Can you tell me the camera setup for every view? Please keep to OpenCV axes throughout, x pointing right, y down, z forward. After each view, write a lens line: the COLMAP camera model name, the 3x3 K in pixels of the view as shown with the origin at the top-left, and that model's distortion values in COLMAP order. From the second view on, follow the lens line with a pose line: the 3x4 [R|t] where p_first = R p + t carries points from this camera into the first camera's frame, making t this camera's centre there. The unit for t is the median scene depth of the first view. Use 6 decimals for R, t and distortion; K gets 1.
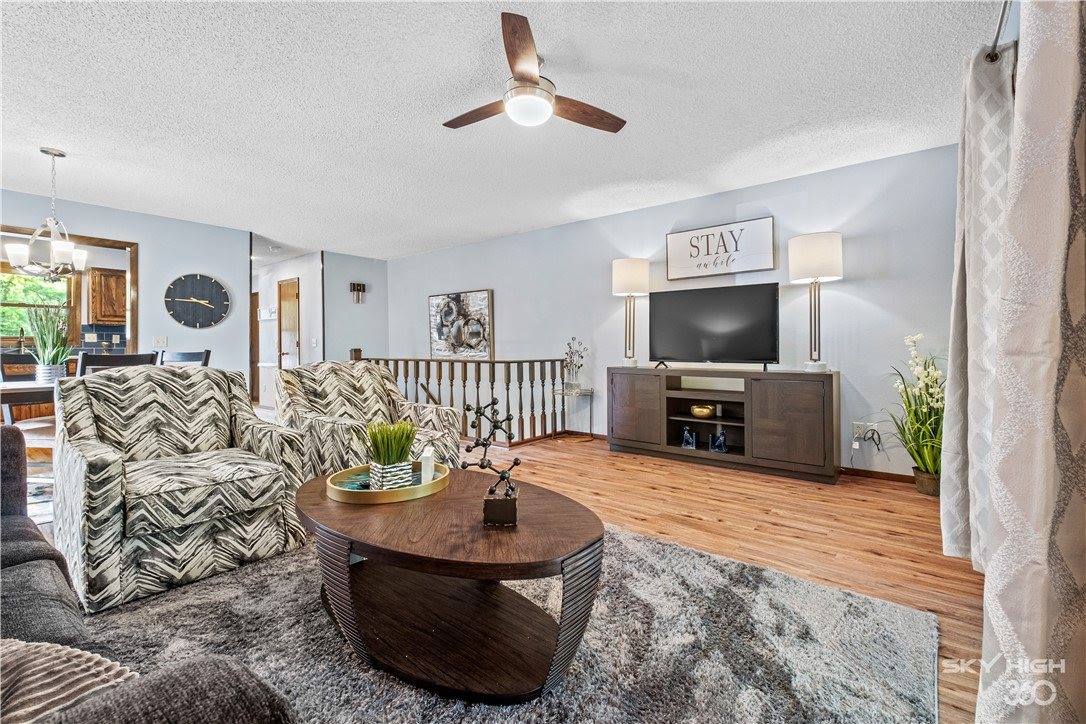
lens RADIAL K [[471.9, 0, 549.6], [0, 471.9, 342.3], [0, 0, 1]] dist [0.008233, -0.000357]
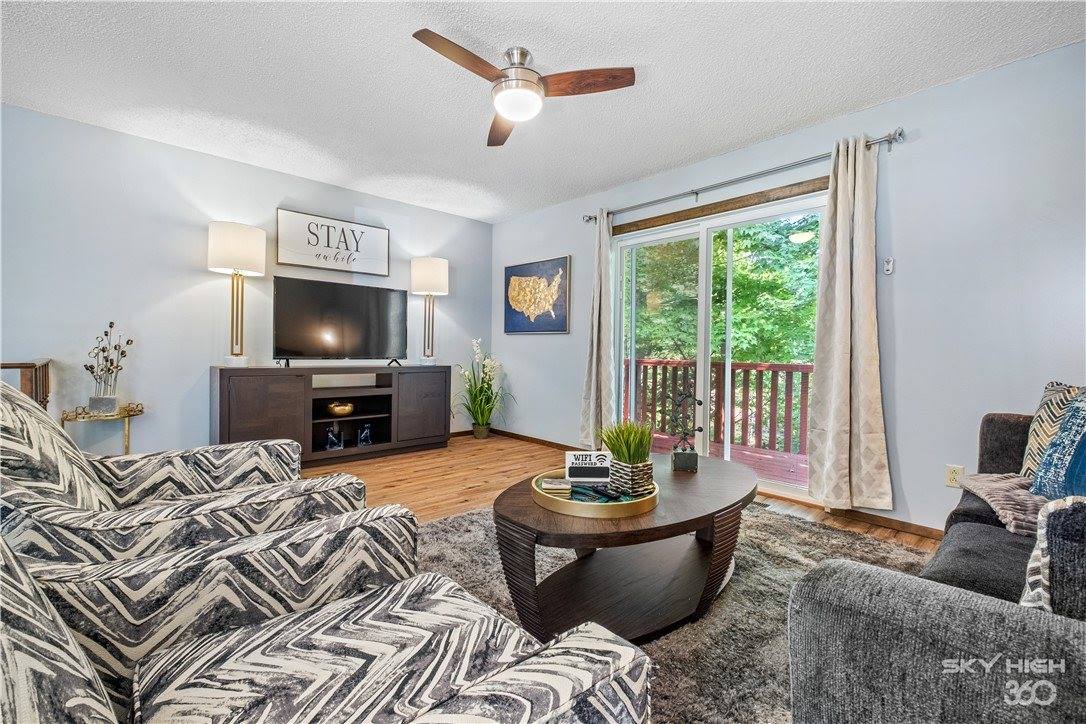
lens RADIAL K [[471.9, 0, 542.9], [0, 471.9, 356.8], [0, 0, 1]] dist [0.008233, -0.000357]
pose [[0.143422, -0.010352, 0.989608, -0.600095], [-0.033208, 0.999332, 0.015266, 0.008869], [-0.989104, -0.035053, 0.142982, 0.461425]]
